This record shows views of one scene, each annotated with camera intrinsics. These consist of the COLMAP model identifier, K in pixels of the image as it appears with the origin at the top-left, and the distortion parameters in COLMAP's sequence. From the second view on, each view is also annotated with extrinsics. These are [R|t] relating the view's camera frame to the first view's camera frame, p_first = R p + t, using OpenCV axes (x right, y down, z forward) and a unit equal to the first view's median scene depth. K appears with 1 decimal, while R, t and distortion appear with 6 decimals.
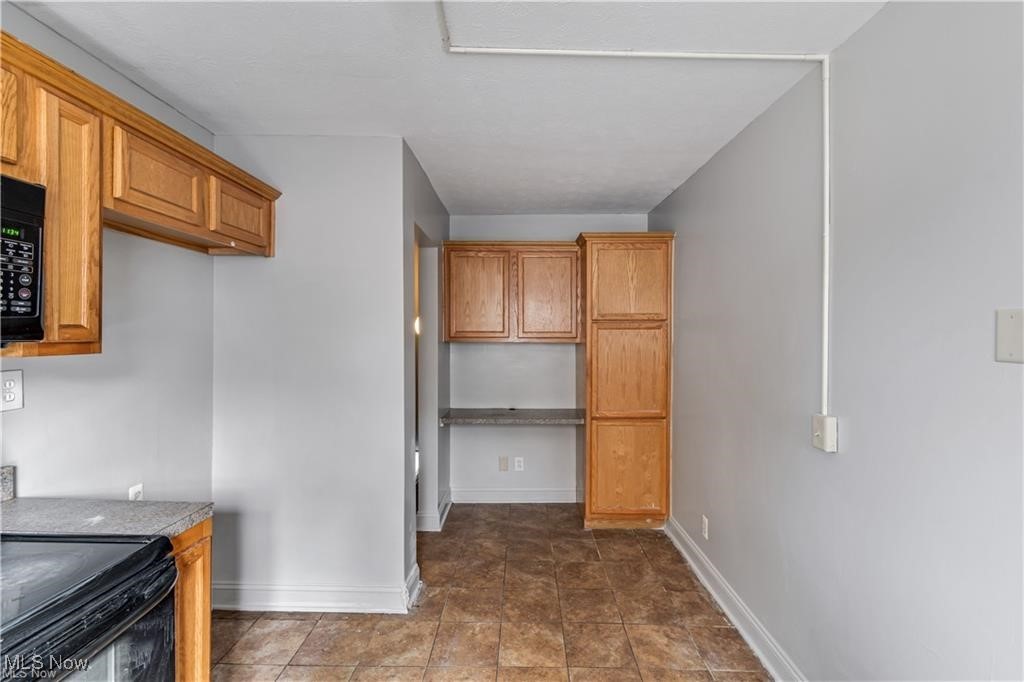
lens RADIAL K [[453.8, 0, 512.0], [0, 453.8, 341.0], [0, 0, 1]] dist [0.001204, -0.000134]
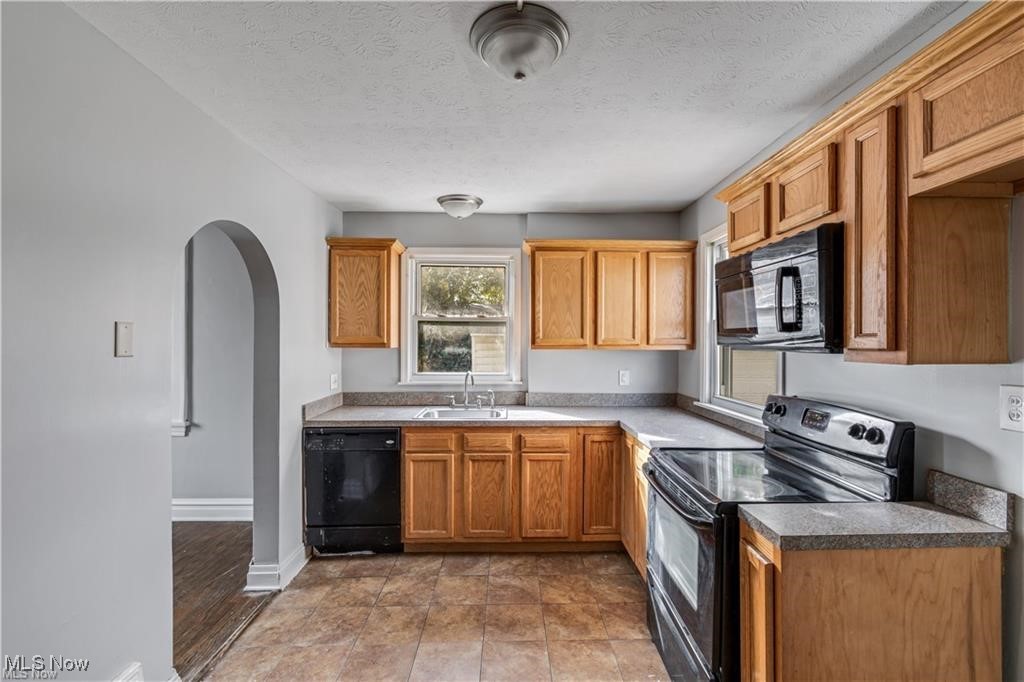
lens RADIAL K [[446.8, 0, 515.9], [0, 446.8, 339.8], [0, 0, 1]] dist [-0.000179, -0.000214]
pose [[-0.998965, -0.004289, -0.045286, -0.112346], [-0.004825, 0.999919, 0.011737, -0.027452], [0.045232, 0.011943, -0.998905, 1.858648]]
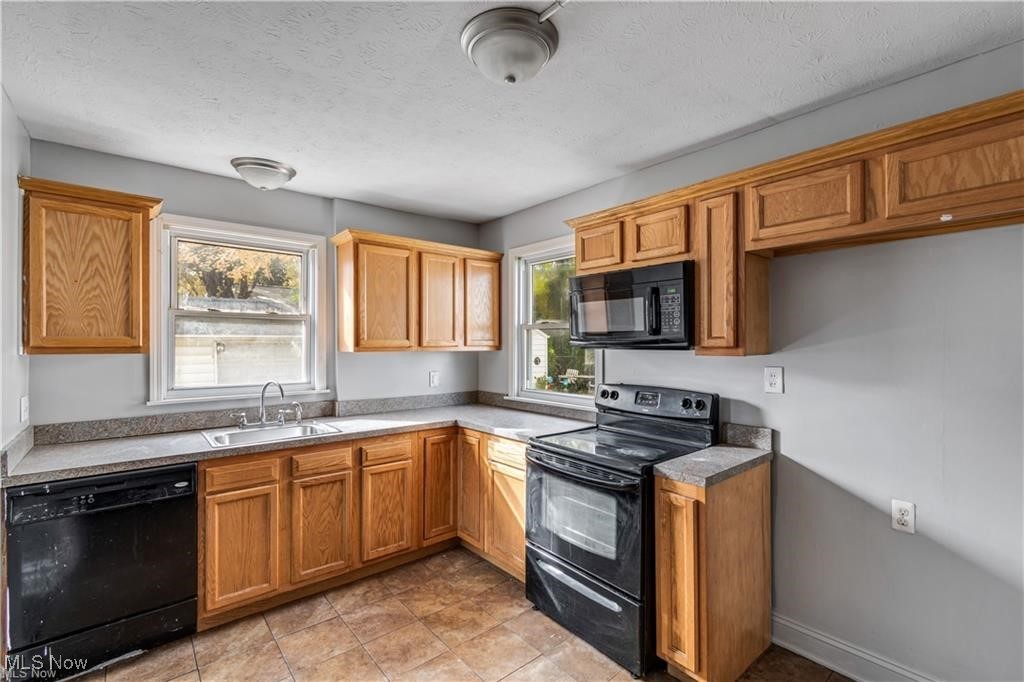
lens RADIAL K [[453.8, 0, 512.0], [0, 453.8, 341.0], [0, 0, 1]] dist [0.001204, -0.000134]
pose [[-0.752751, -0.004380, -0.658290, 0.568615], [-0.009541, 0.999945, 0.004258, -0.018757], [0.658236, 0.009486, -0.752752, 1.610008]]
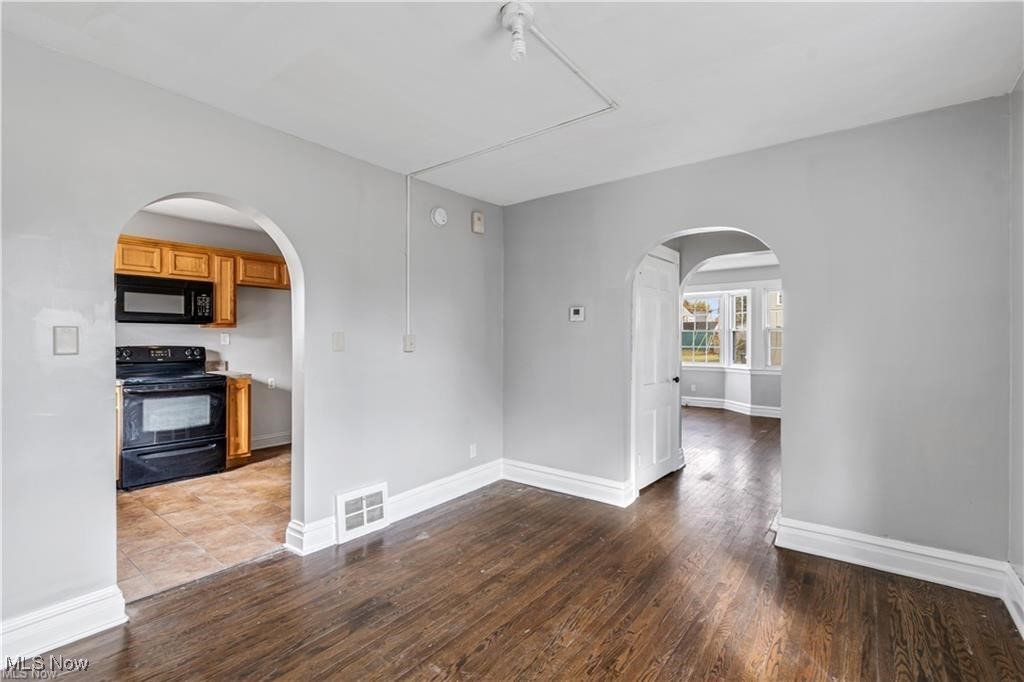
lens RADIAL K [[451.7, 0, 517.4], [0, 451.7, 351.4], [0, 0, 1]] dist [-0.001620, -0.000077]
pose [[0.801647, 0.014442, -0.597623, 2.778580], [-0.009624, 0.999890, 0.011252, 0.145891], [0.597720, -0.003269, 0.801699, -0.430468]]
